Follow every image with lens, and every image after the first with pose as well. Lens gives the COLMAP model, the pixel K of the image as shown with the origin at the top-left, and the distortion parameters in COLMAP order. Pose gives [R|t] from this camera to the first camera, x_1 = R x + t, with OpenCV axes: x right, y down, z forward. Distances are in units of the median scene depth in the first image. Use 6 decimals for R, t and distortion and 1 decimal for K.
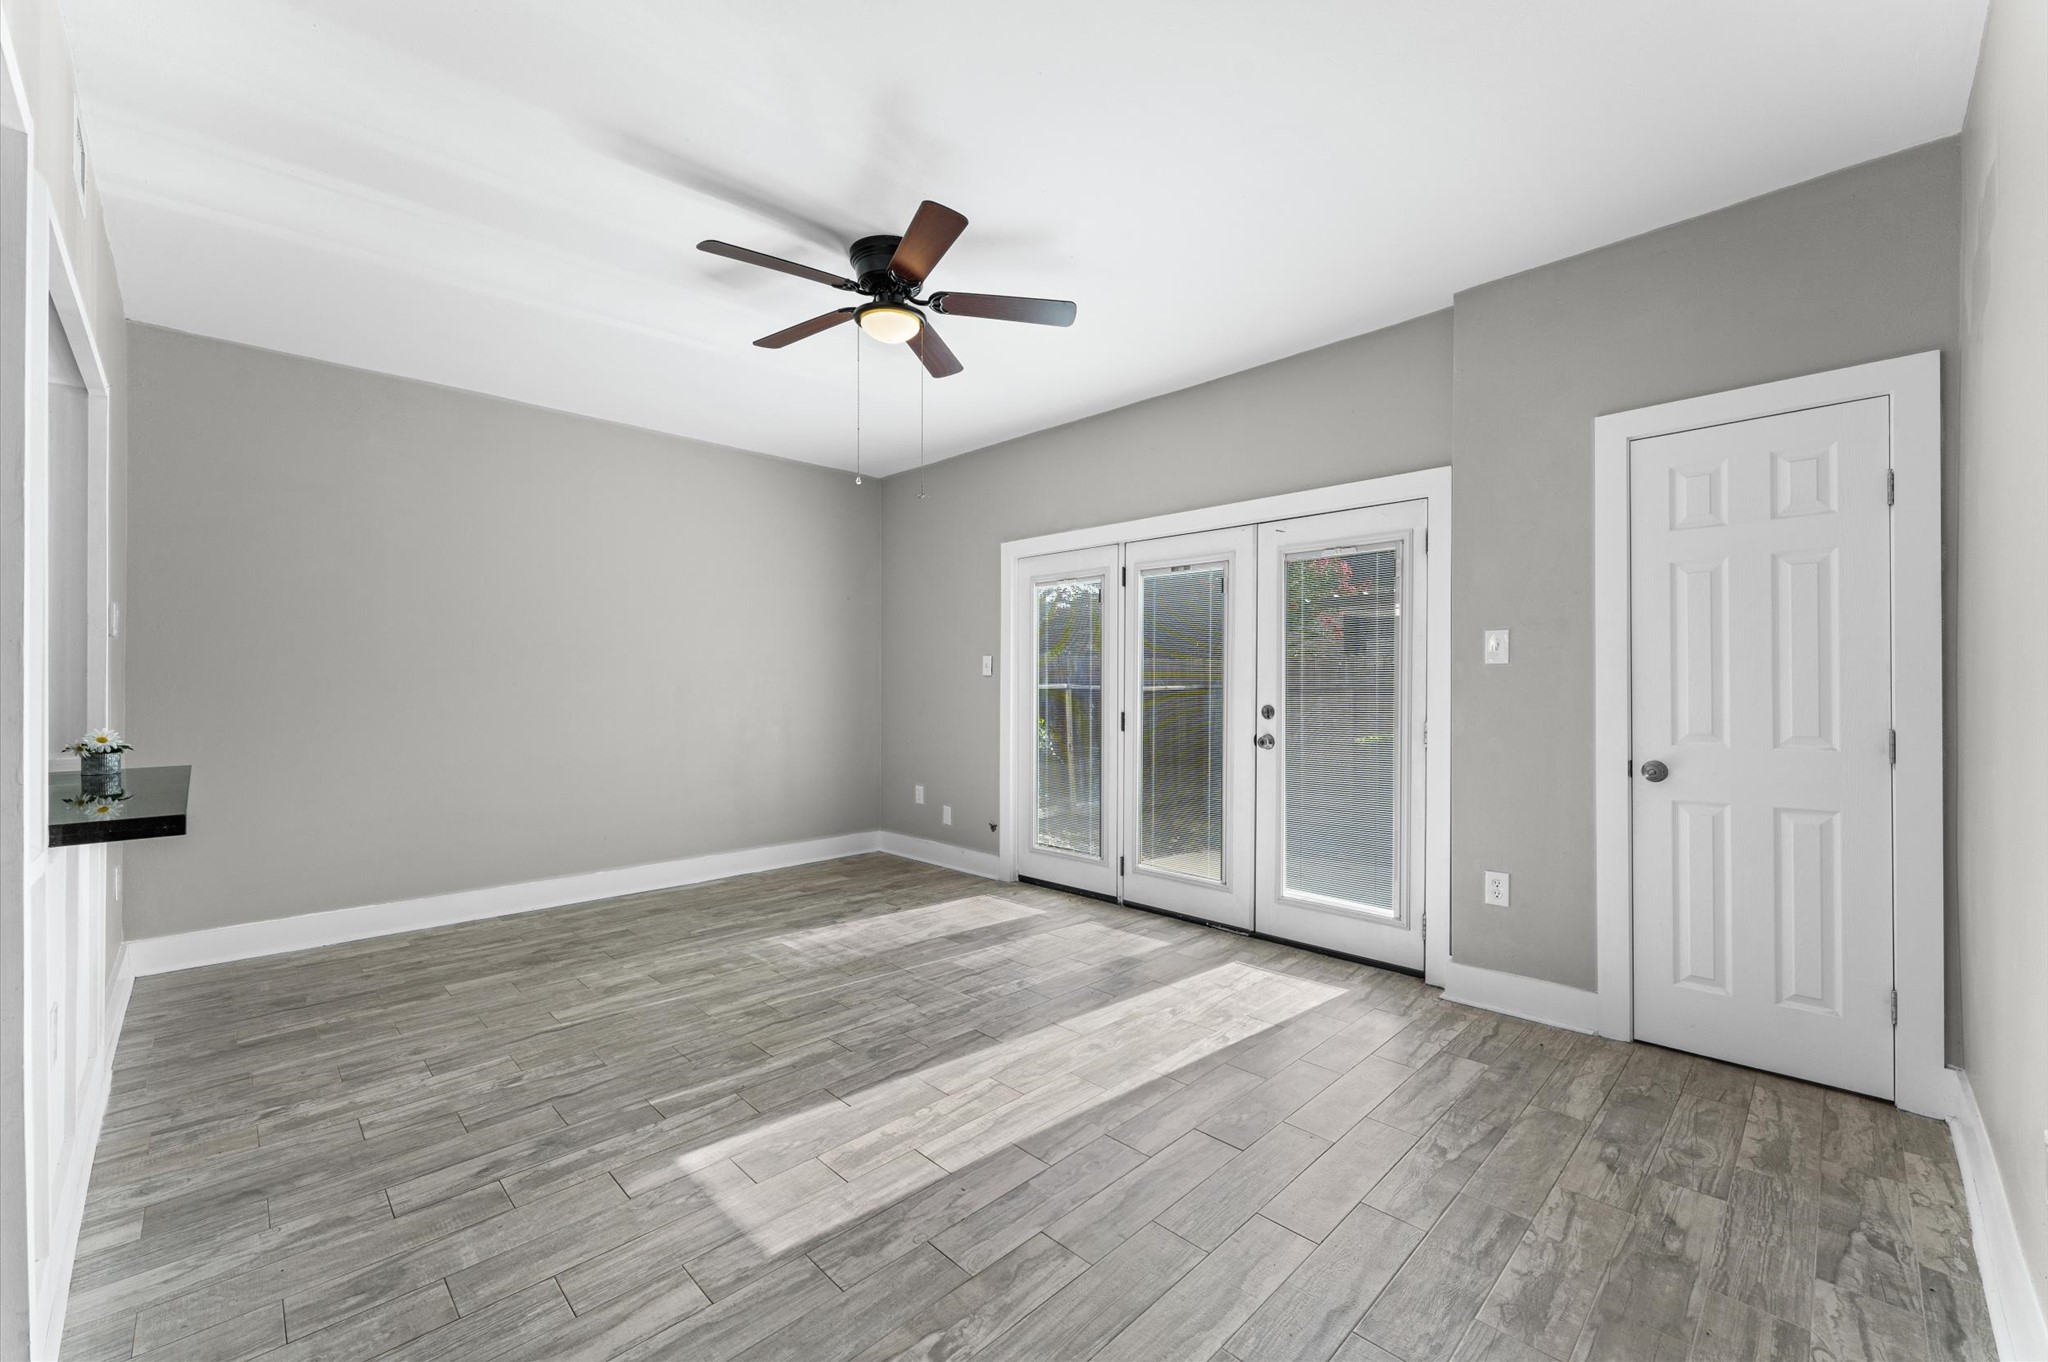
lens RADIAL K [[823.5, 0, 1025.6], [0, 823.5, 678.9], [0, 0, 1]] dist [-0.002369, -0.000031]
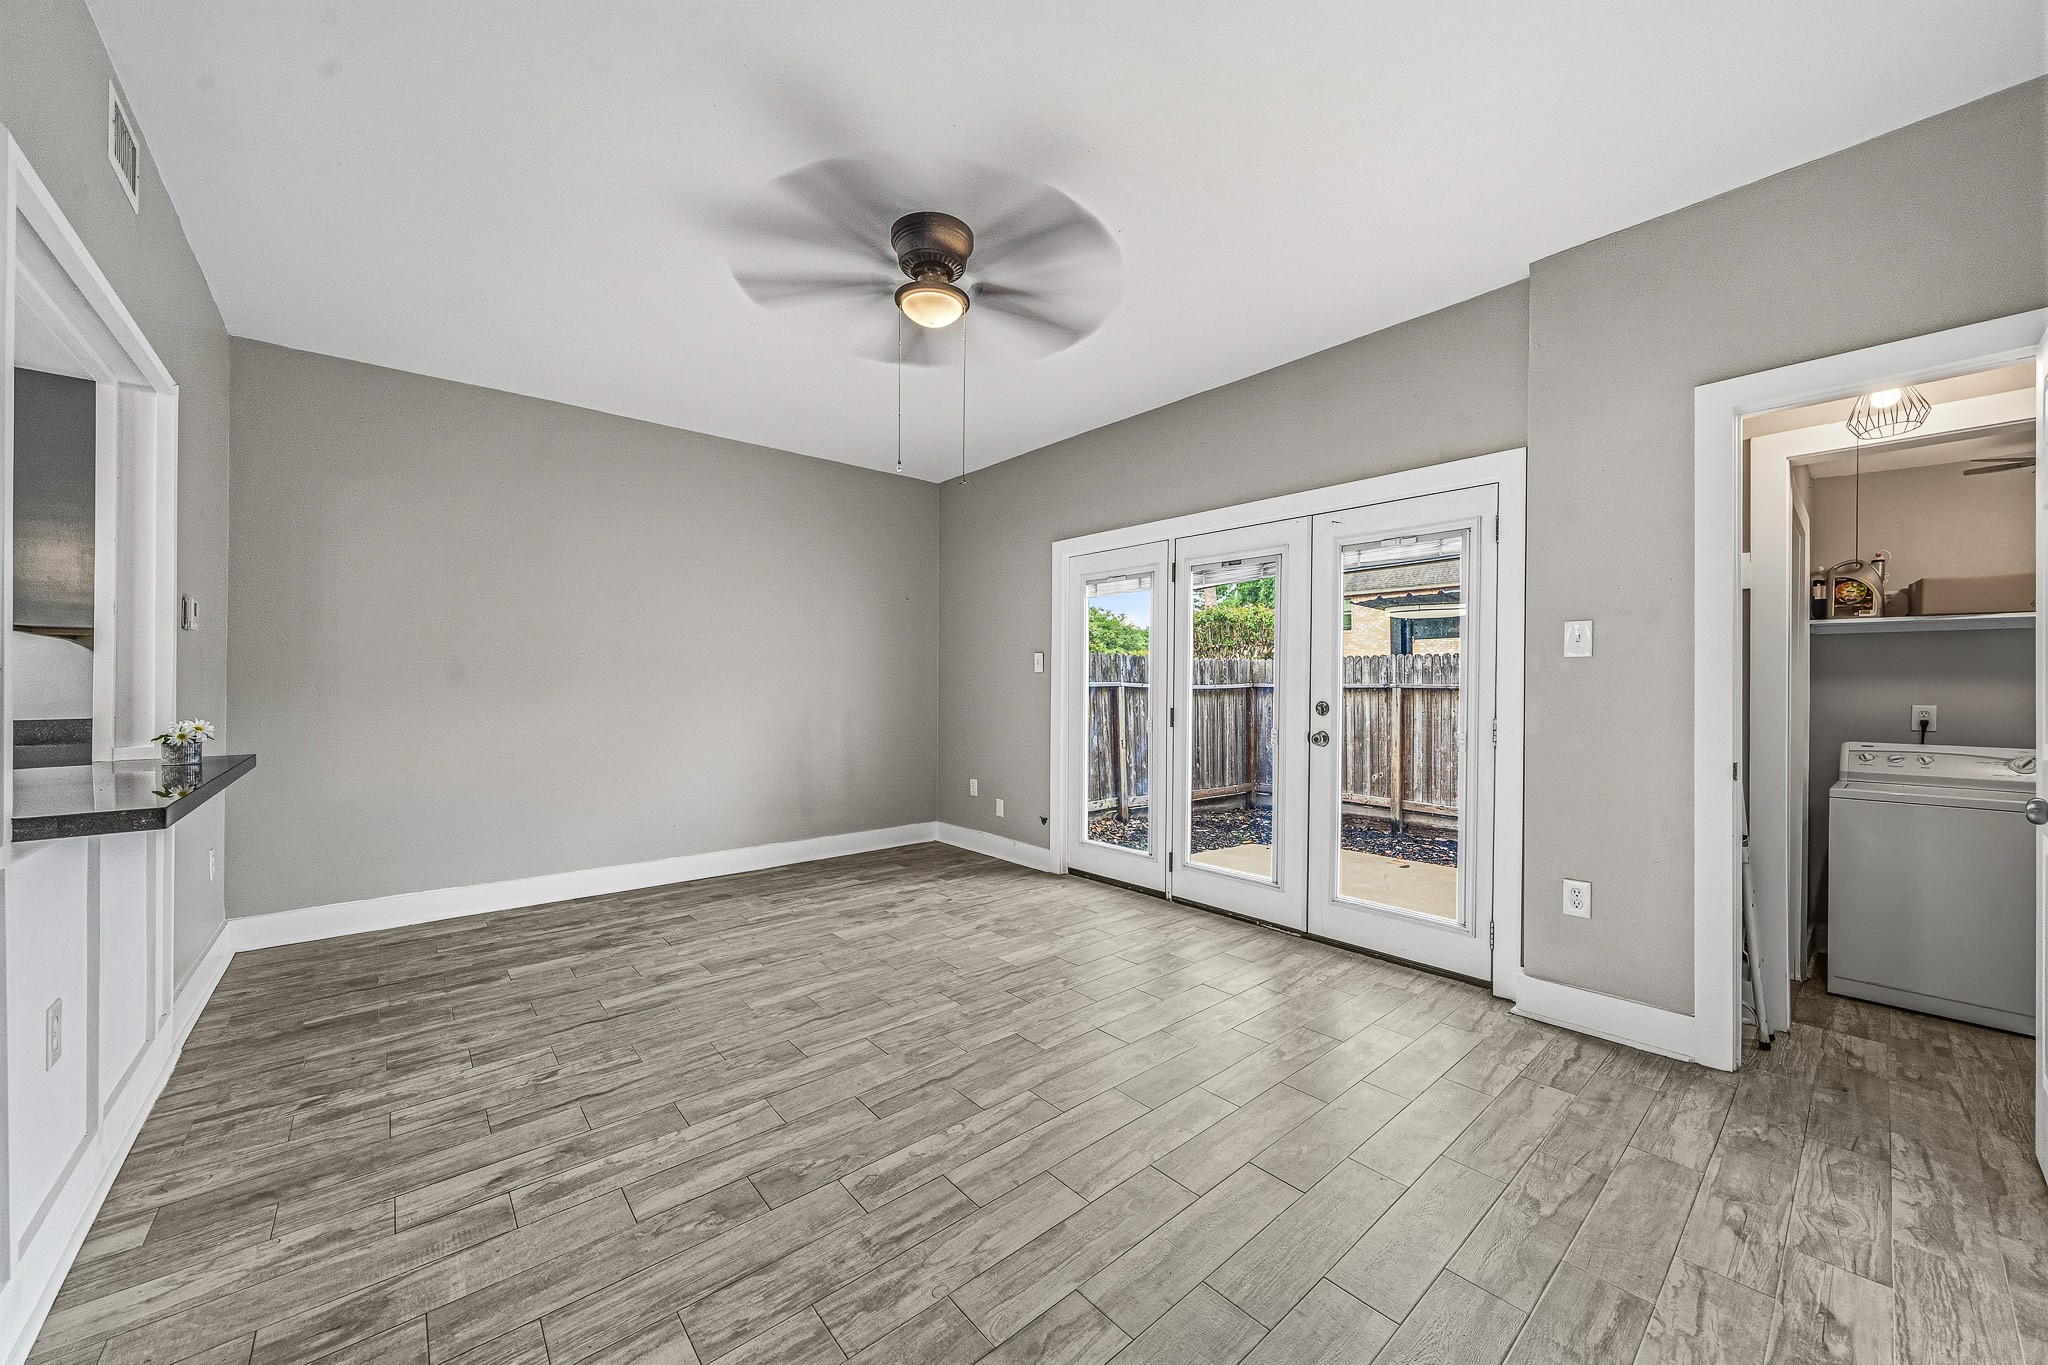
lens RADIAL K [[749.8, 0, 1033.3], [0, 749.8, 692.2], [0, 0, 1]] dist [-0.004574, -0.000259]
pose [[0.997826, 0.002744, -0.065842, 0.018153], [-0.001626, 0.999854, 0.017024, 0.010658], [0.065879, -0.016880, 0.997685, 0.151754]]
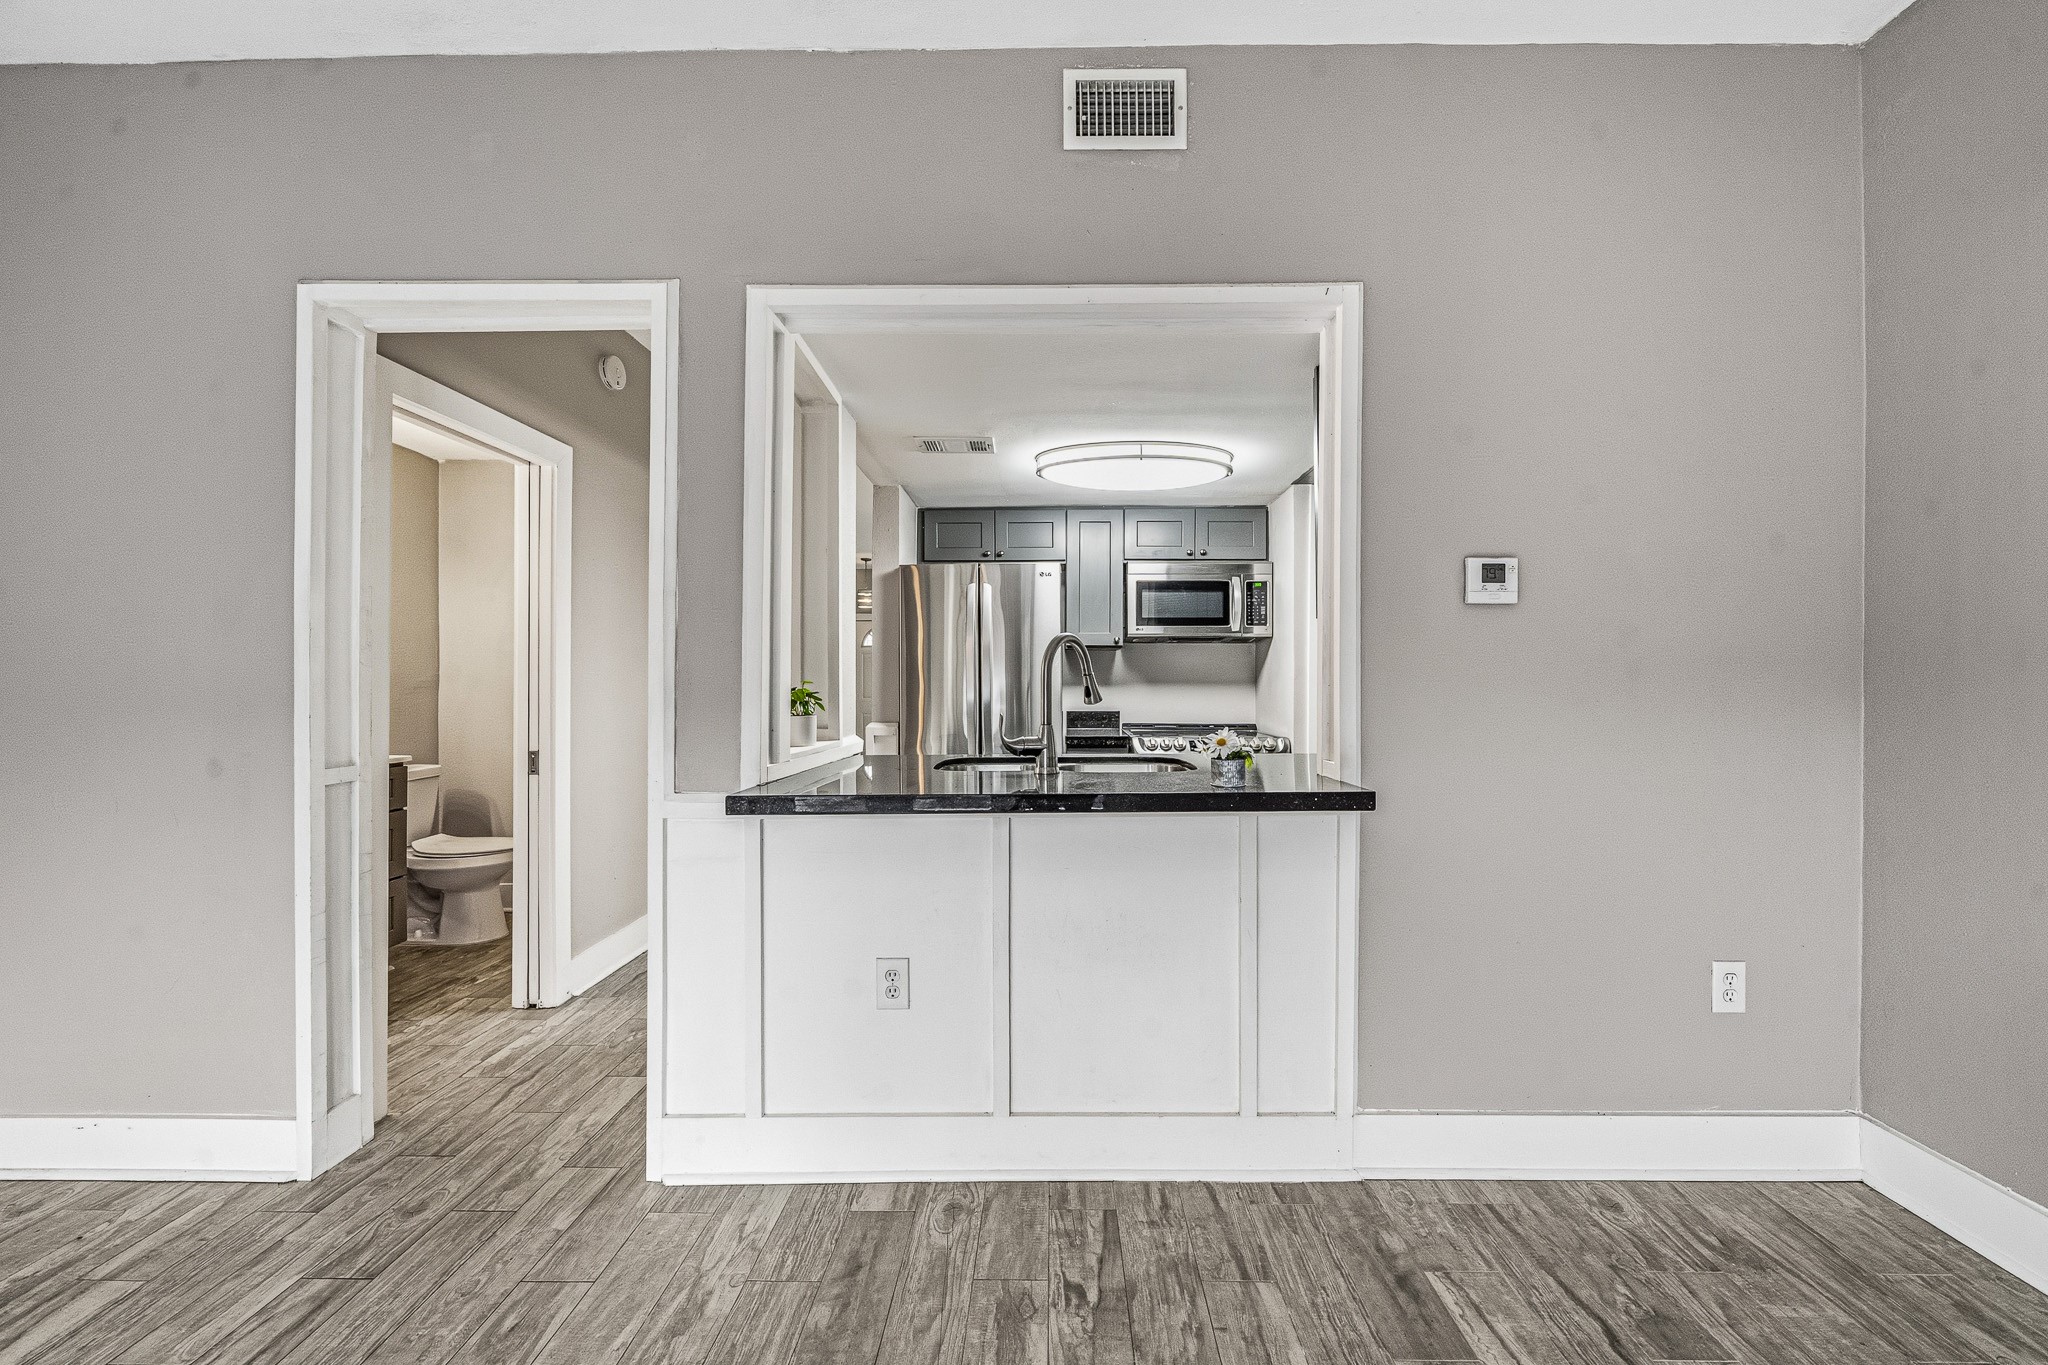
lens RADIAL K [[749.8, 0, 1026.8], [0, 749.8, 675.7], [0, 0, 1]] dist [-0.004574, -0.000259]
pose [[-0.715536, -0.001515, -0.698575, -0.425524], [0.011511, 0.999836, -0.013959, 0.018042], [0.698481, -0.018030, -0.715401, 1.355425]]
